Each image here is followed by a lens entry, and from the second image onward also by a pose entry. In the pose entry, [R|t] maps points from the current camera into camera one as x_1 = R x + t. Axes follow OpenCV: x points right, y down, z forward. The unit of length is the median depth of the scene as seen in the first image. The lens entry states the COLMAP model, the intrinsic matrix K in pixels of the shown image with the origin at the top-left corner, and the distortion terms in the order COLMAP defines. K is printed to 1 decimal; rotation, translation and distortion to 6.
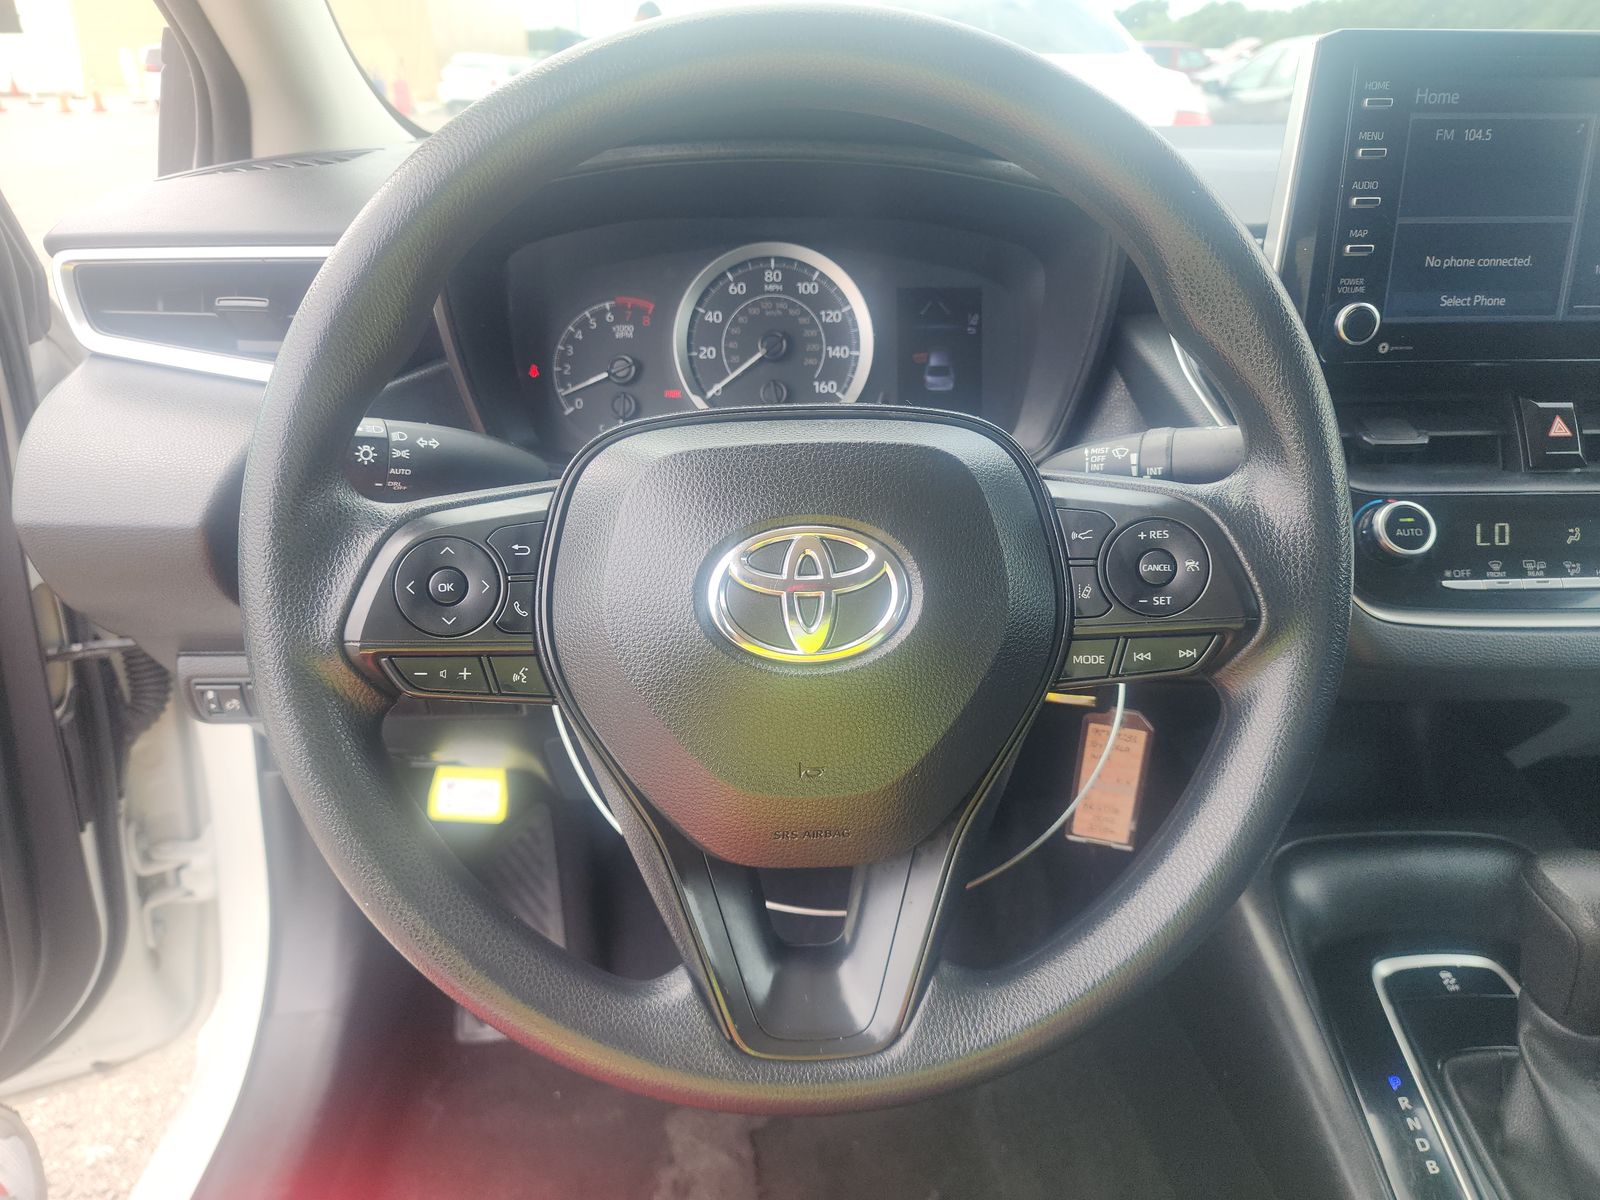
lens RADIAL K [[1086.4, 0, 793.3], [0, 1086.4, 610.5], [0, 0, 1]] dist [0.000732, -0.031686]
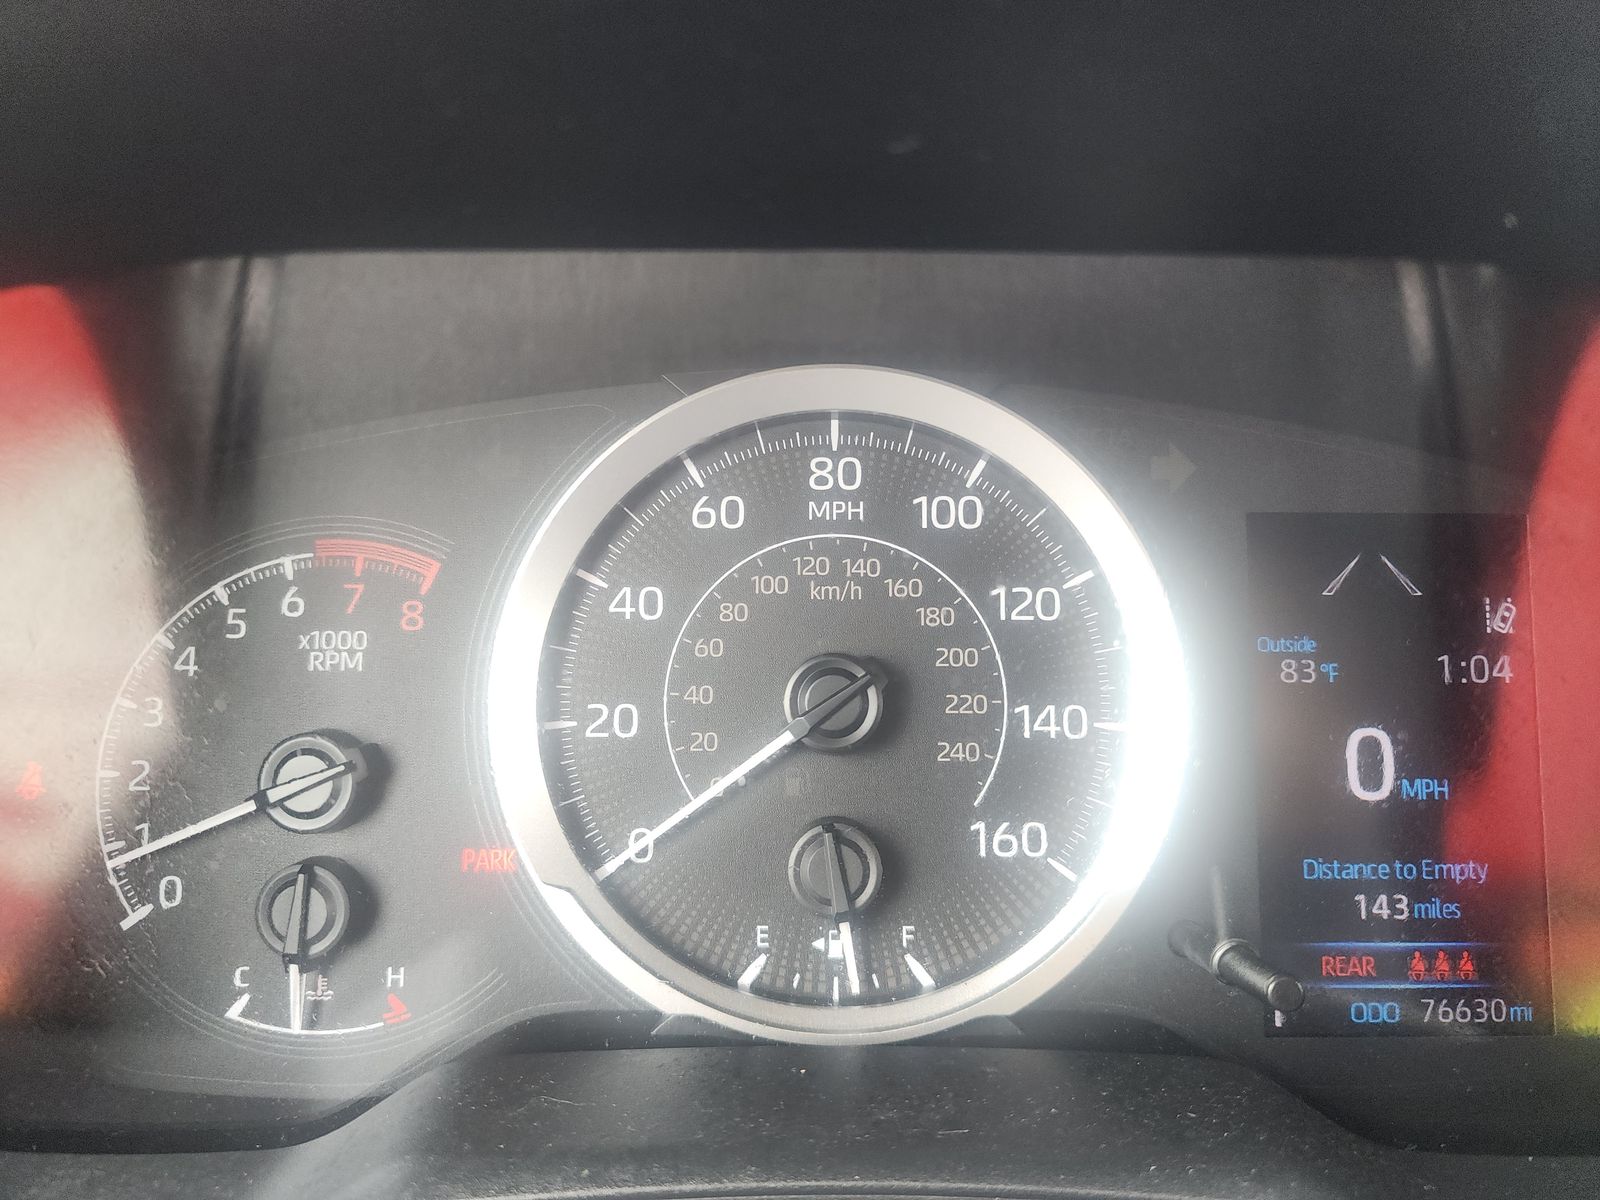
lens RADIAL K [[1086.4, 0, 799.9], [0, 1086.4, 607.2], [0, 0, 1]] dist [0.000732, -0.031686]
pose [[0.999043, 0.008288, -0.042942, -0.015311], [-0.014818, 0.987953, -0.154045, -0.224828], [0.041148, 0.154534, 0.987130, 0.708227]]
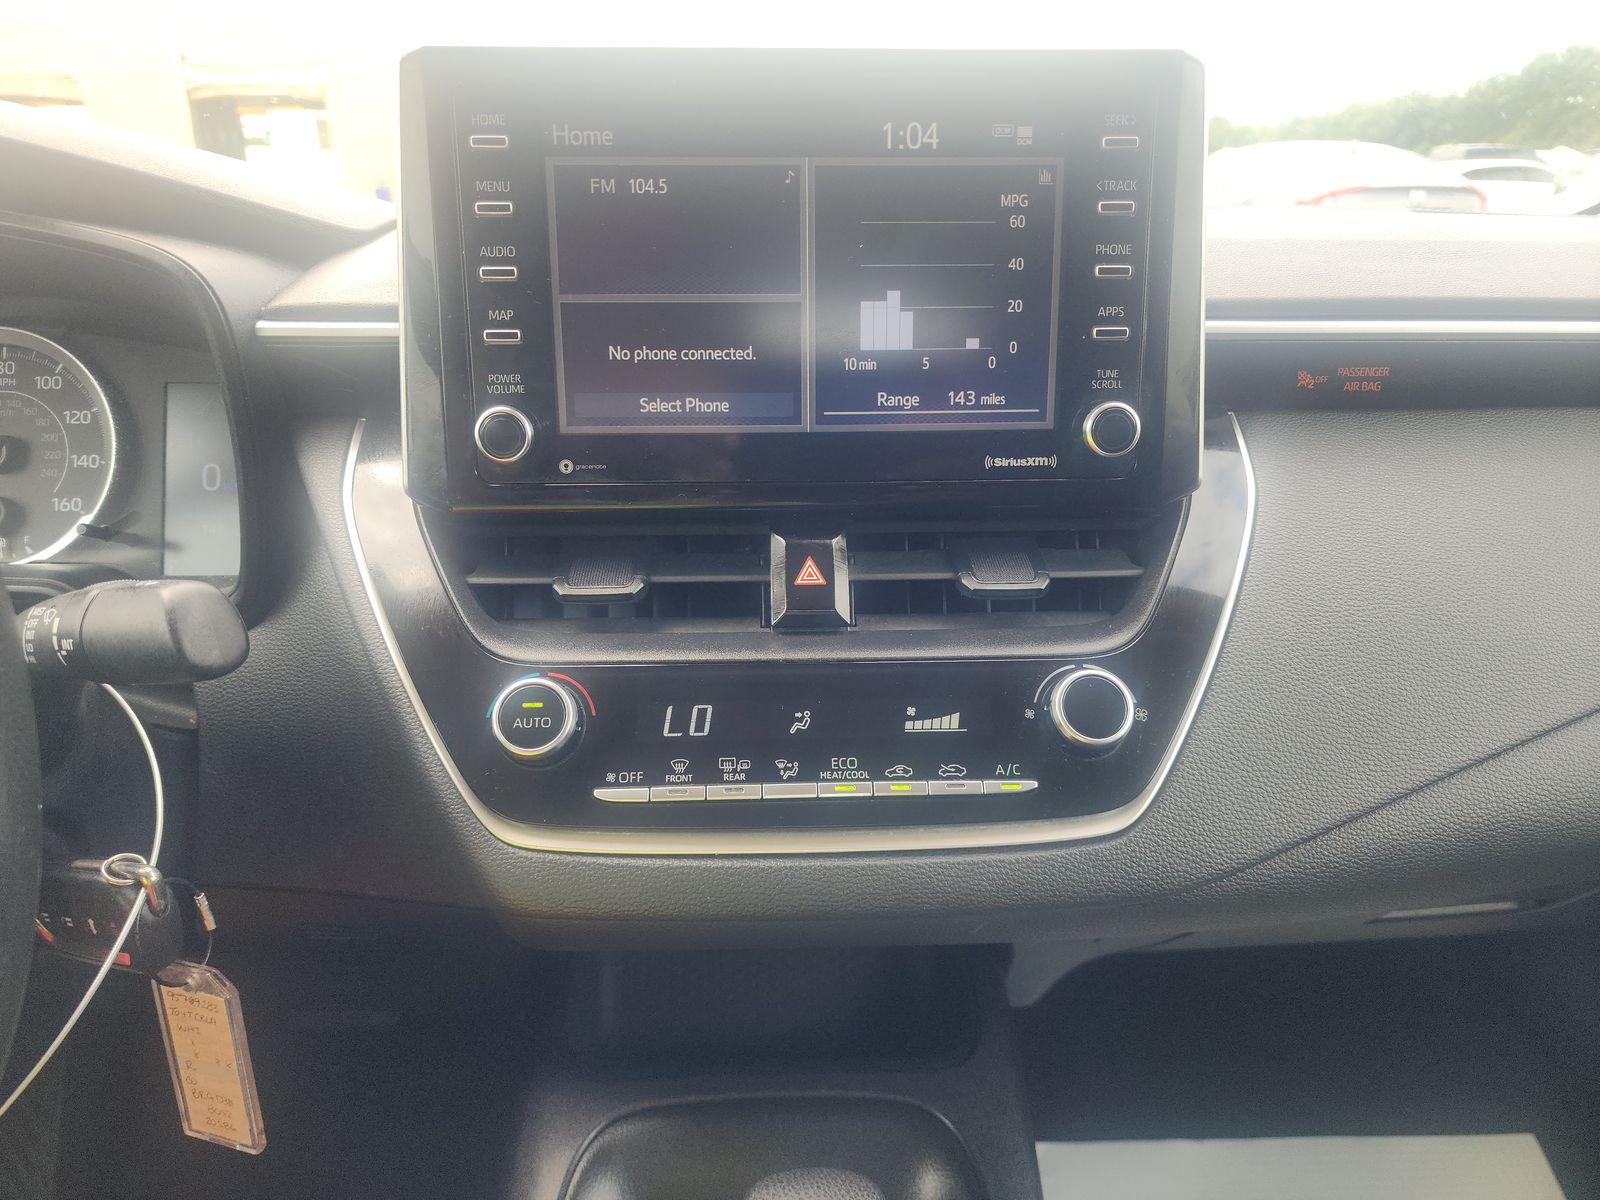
lens RADIAL K [[1086.4, 0, 797.9], [0, 1086.4, 604.8], [0, 0, 1]] dist [0.000732, -0.031686]
pose [[0.998669, 0.004435, 0.051386, 0.526481], [0.000240, 0.995884, -0.090631, -0.063094], [-0.051577, 0.090523, 0.994558, 0.202196]]
